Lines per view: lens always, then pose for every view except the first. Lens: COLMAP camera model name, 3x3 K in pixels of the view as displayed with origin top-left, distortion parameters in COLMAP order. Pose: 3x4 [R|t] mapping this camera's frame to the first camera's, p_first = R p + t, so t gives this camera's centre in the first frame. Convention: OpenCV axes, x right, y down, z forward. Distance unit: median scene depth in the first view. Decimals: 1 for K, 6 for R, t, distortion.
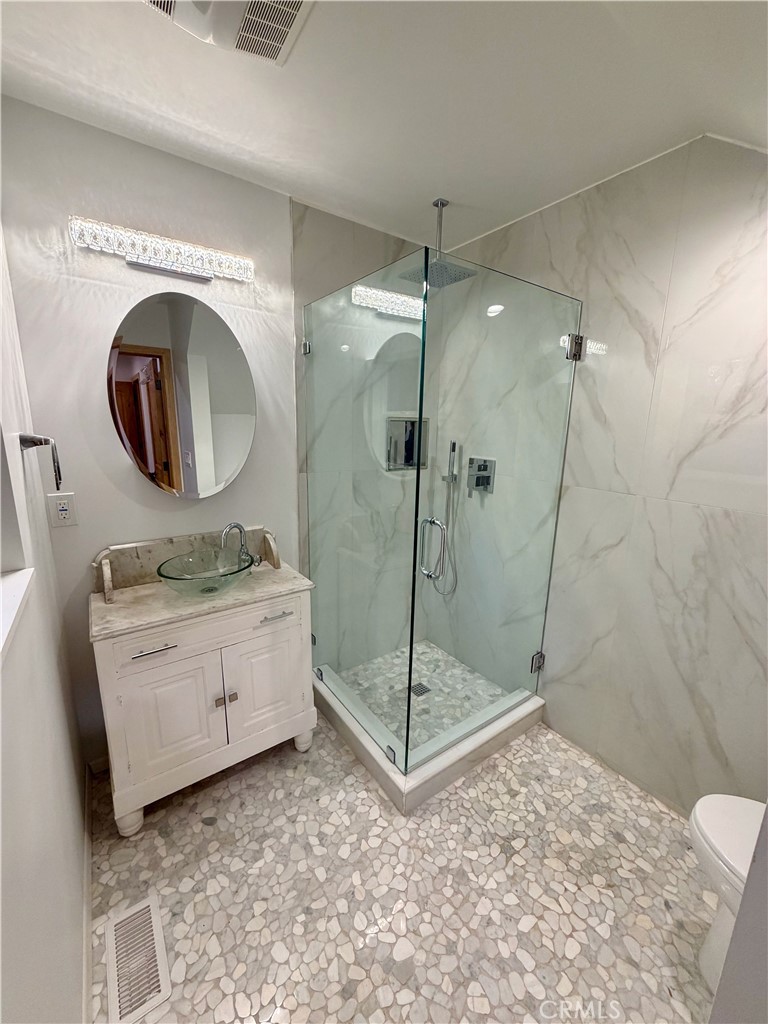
lens RADIAL K [[406.9, 0, 383.6], [0, 406.9, 510.7], [0, 0, 1]] dist [-0.002201, 0.000286]
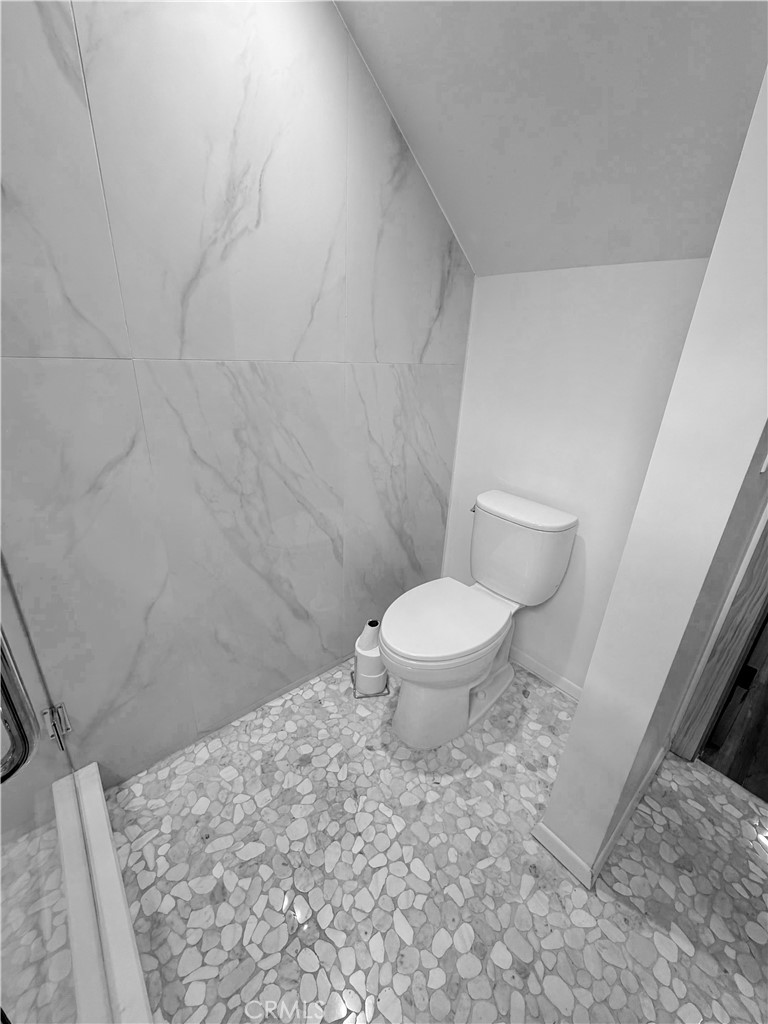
lens RADIAL K [[406.9, 0, 383.0], [0, 406.9, 510.0], [0, 0, 1]] dist [-0.002201, 0.000286]
pose [[-0.092248, -0.393212, 0.914809, -0.032928], [0.169038, 0.899207, 0.403551, -0.018407], [-0.981283, 0.191864, -0.016483, 0.732284]]
